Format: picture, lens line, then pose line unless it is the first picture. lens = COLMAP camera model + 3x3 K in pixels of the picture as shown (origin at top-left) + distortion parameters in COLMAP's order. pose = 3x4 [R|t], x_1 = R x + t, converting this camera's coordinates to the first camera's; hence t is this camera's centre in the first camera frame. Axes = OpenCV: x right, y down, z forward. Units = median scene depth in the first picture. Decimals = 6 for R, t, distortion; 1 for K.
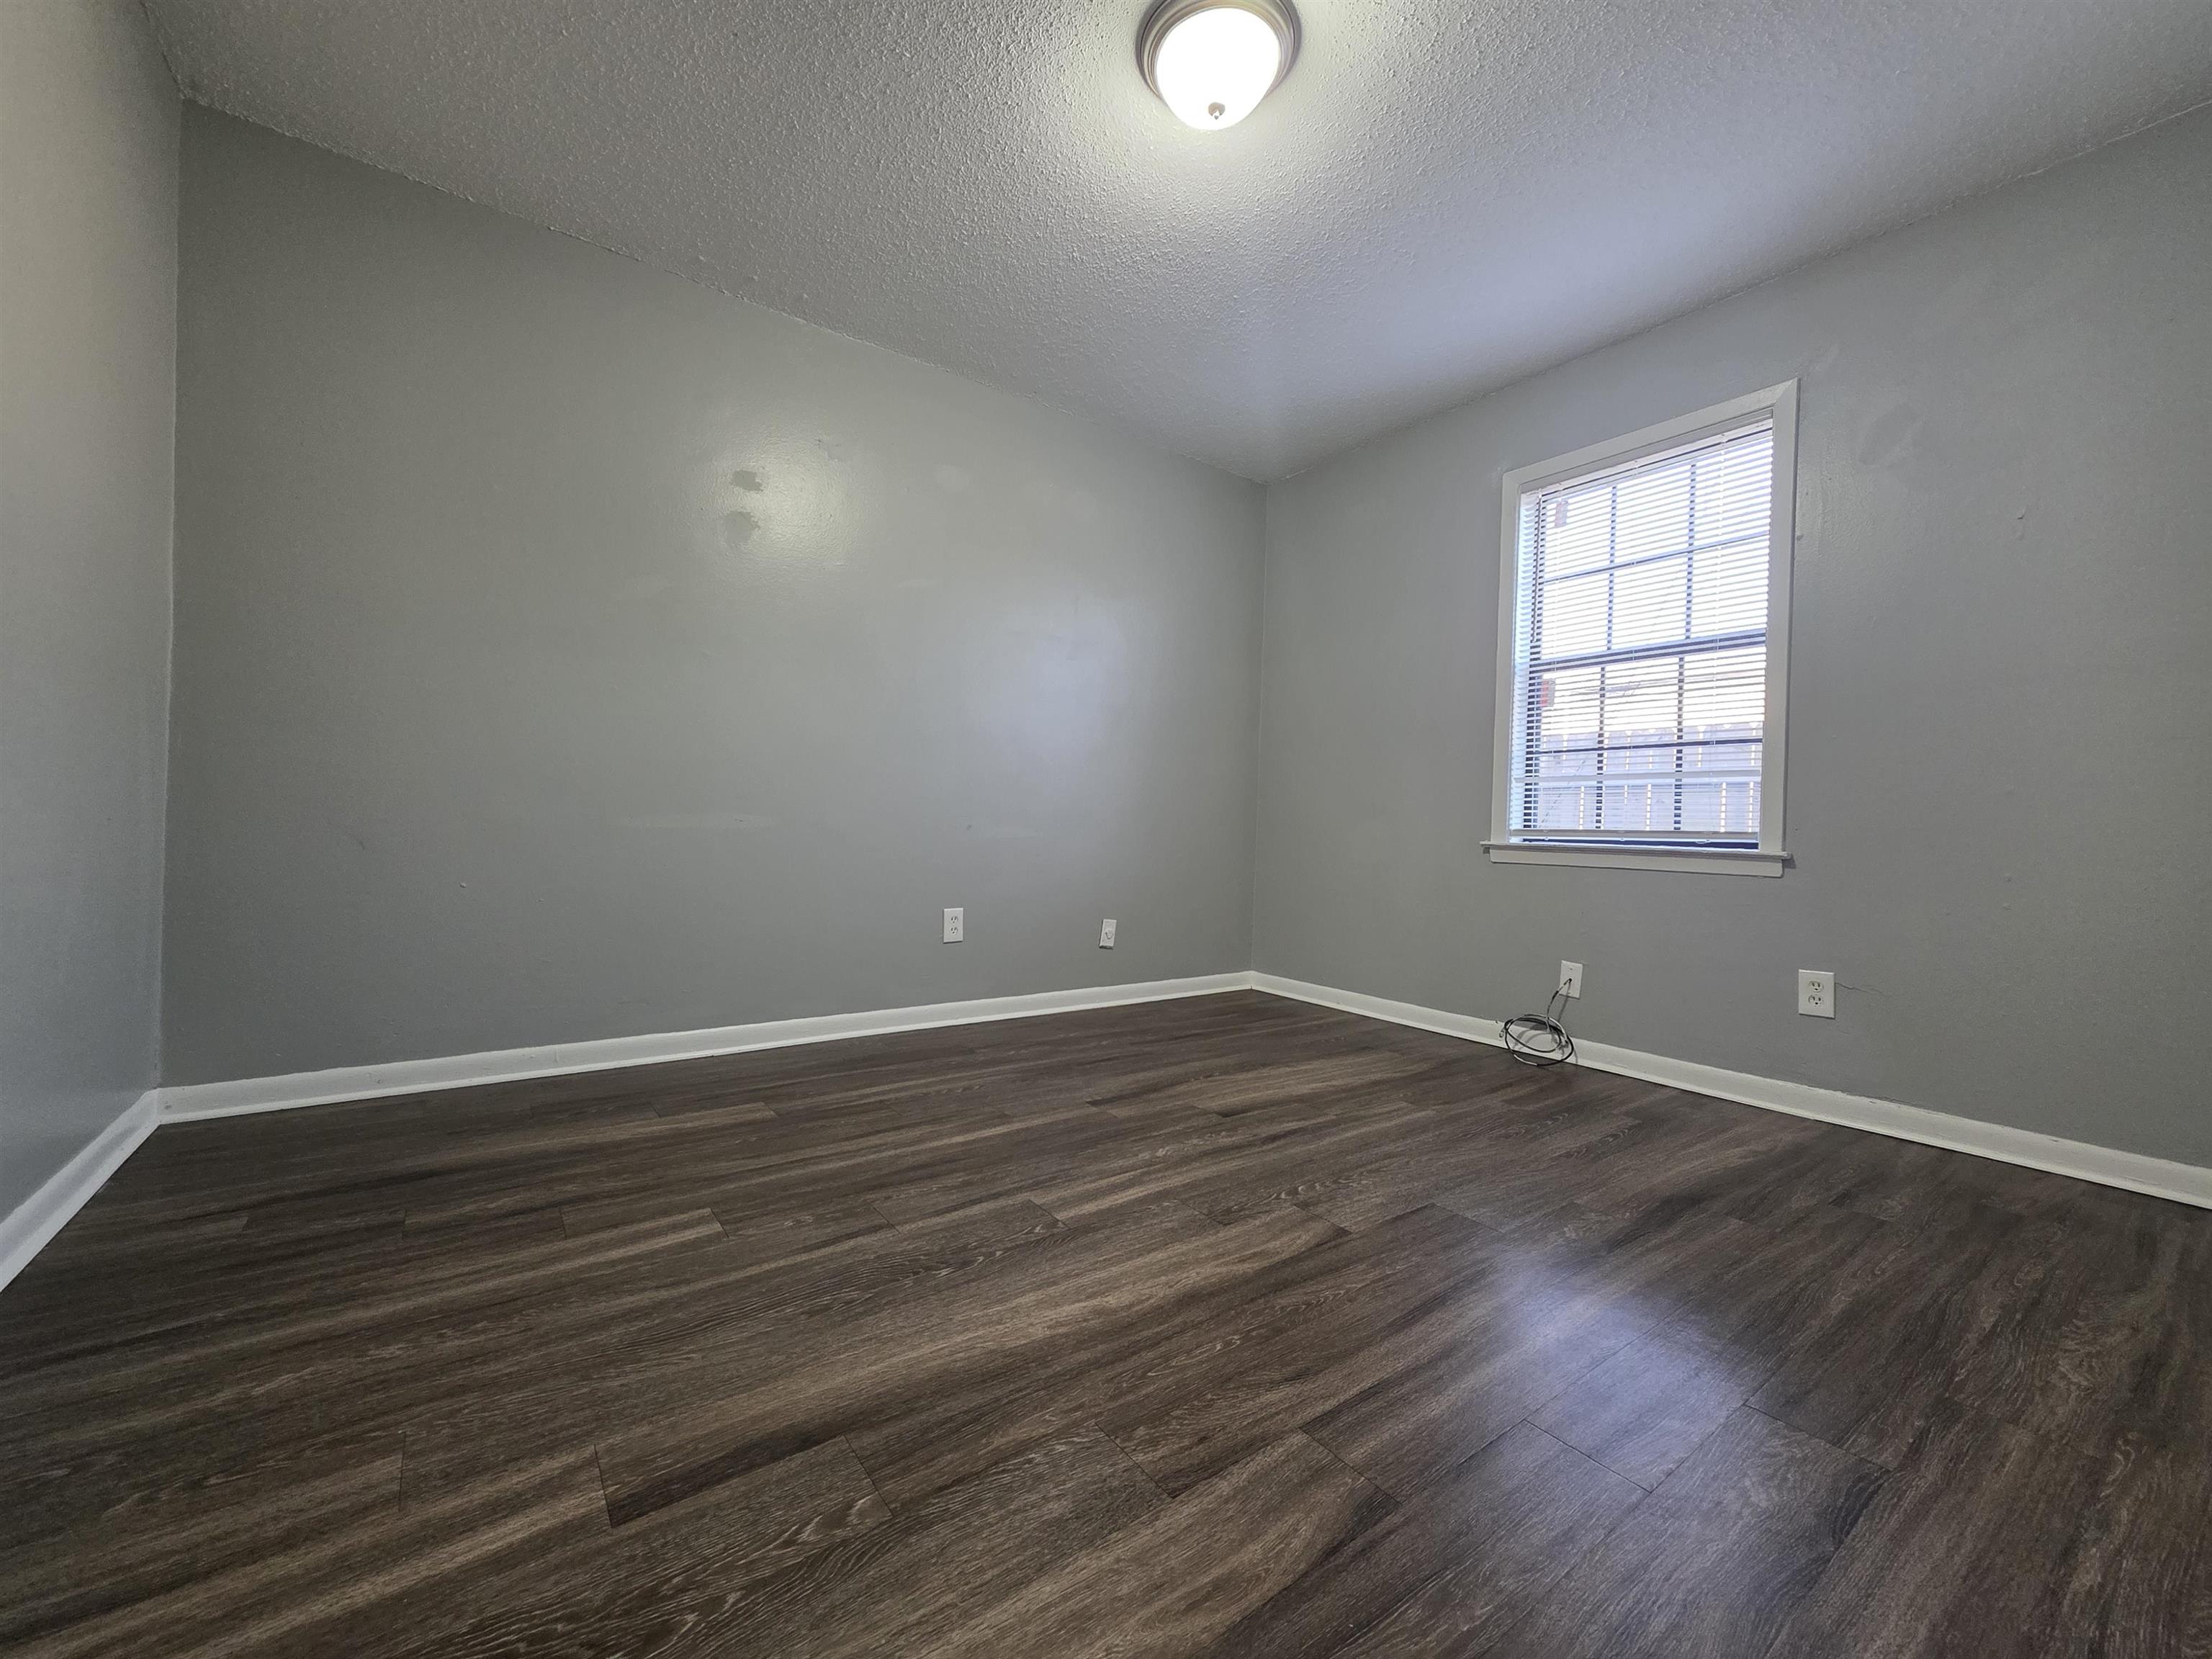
lens RADIAL K [[886.3, 0, 1111.7], [0, 886.3, 835.8], [0, 0, 1]] dist [-0.000450, -0.000020]
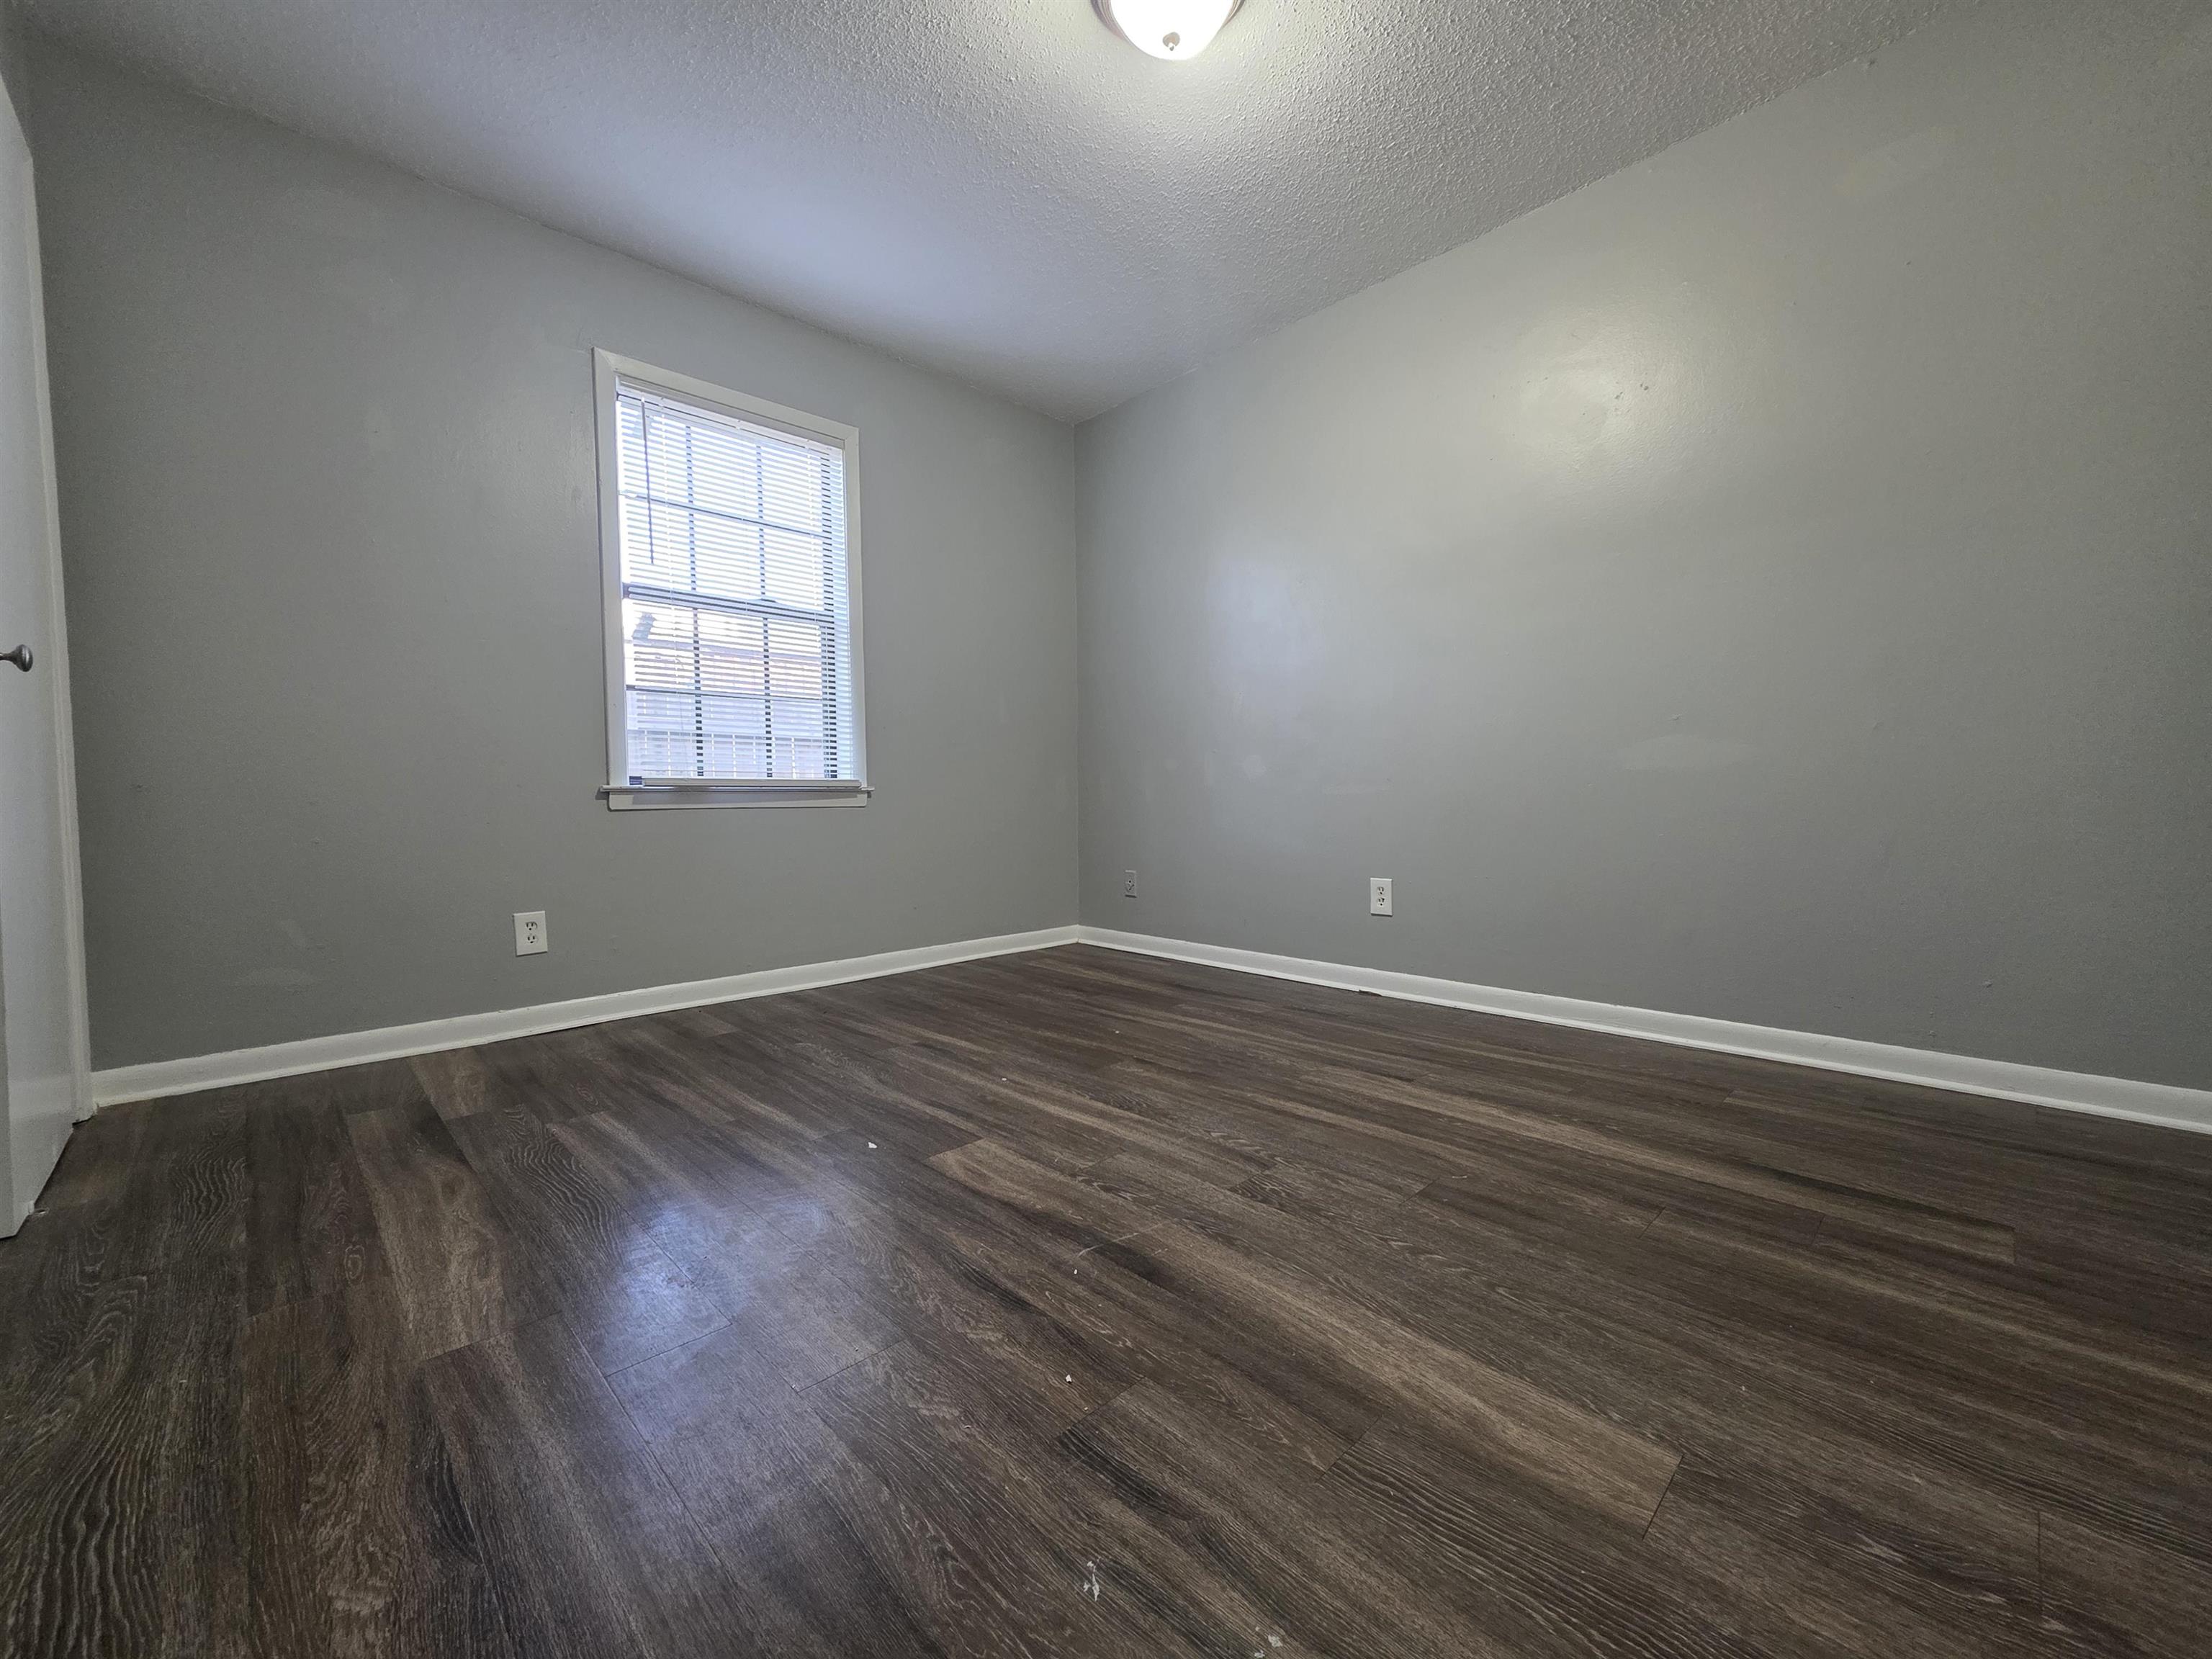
lens RADIAL K [[886.3, 0, 1111.7], [0, 886.3, 835.8], [0, 0, 1]] dist [-0.000450, -0.000020]
pose [[-0.131995, -0.071412, 0.988675, -0.535259], [0.010069, 0.997254, 0.073376, -0.011436], [-0.991199, 0.019640, -0.130914, 0.739556]]
